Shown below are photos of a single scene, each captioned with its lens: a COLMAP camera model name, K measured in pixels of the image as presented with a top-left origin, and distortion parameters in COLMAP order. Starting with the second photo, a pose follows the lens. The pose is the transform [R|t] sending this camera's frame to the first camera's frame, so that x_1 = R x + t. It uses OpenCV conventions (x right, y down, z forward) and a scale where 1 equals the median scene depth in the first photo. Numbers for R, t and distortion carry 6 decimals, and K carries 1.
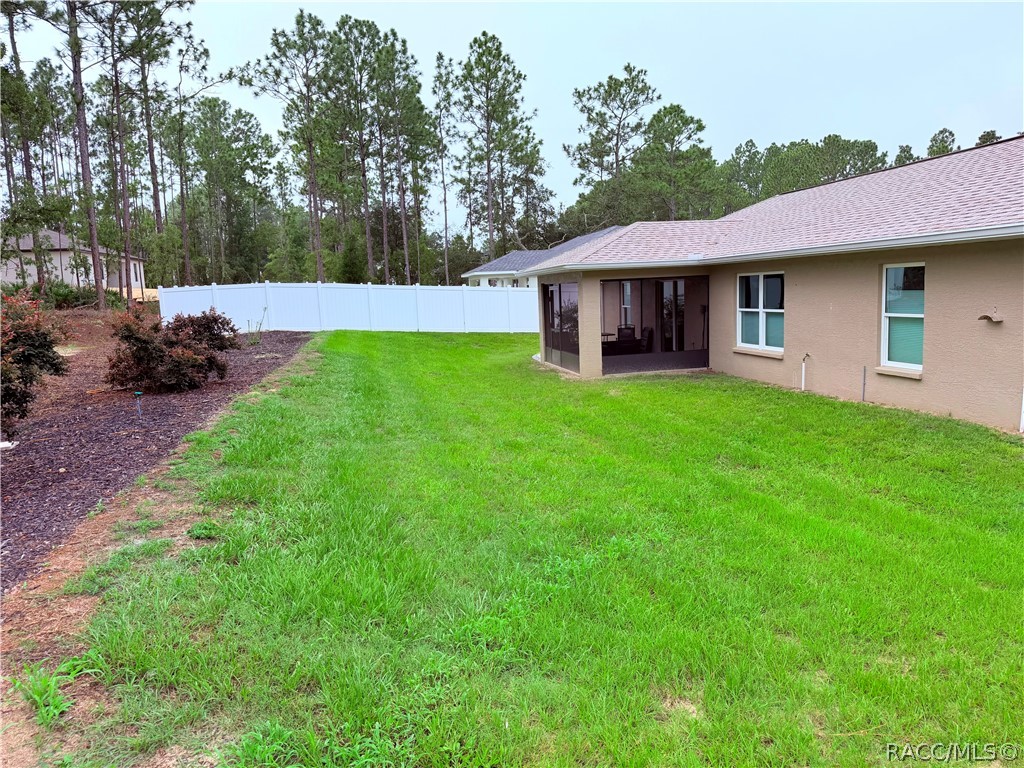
lens RADIAL K [[725.1, 0, 507.3], [0, 725.1, 378.7], [0, 0, 1]] dist [0.056603, -0.066423]
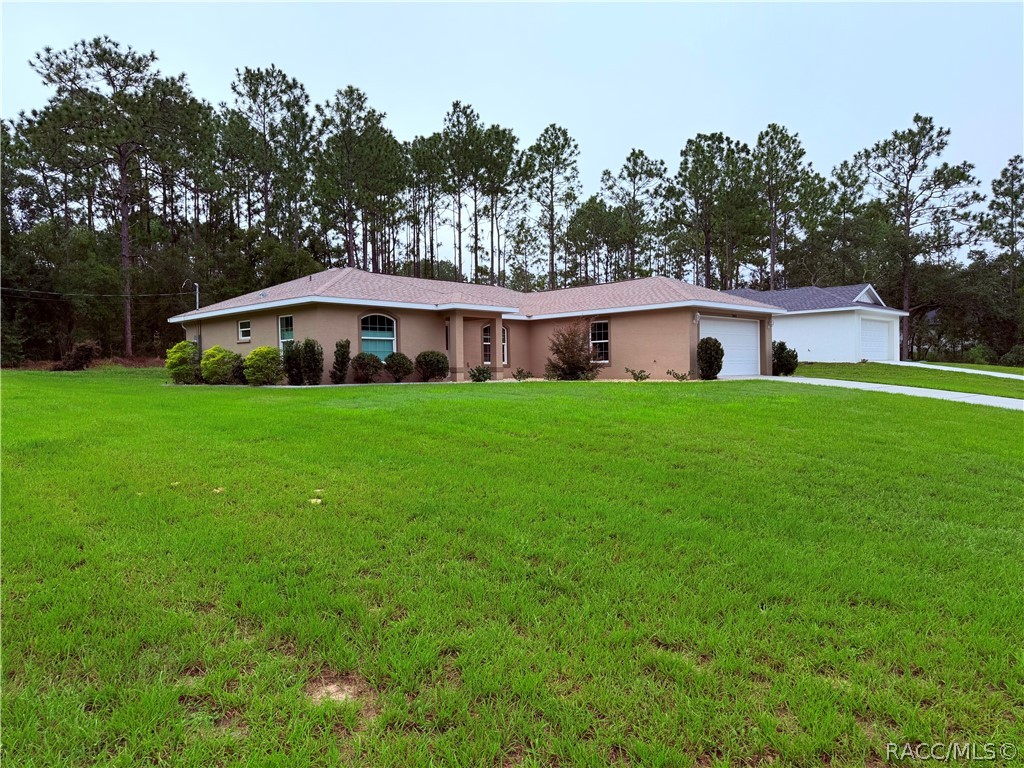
lens RADIAL K [[725.1, 0, 516.6], [0, 725.1, 385.0], [0, 0, 1]] dist [0.056603, -0.066423]
pose [[0.559249, 0.048792, -0.827563, 0.700773], [-0.107668, 0.994086, -0.014149, -0.002867], [0.821978, 0.097015, 0.561195, 0.054497]]
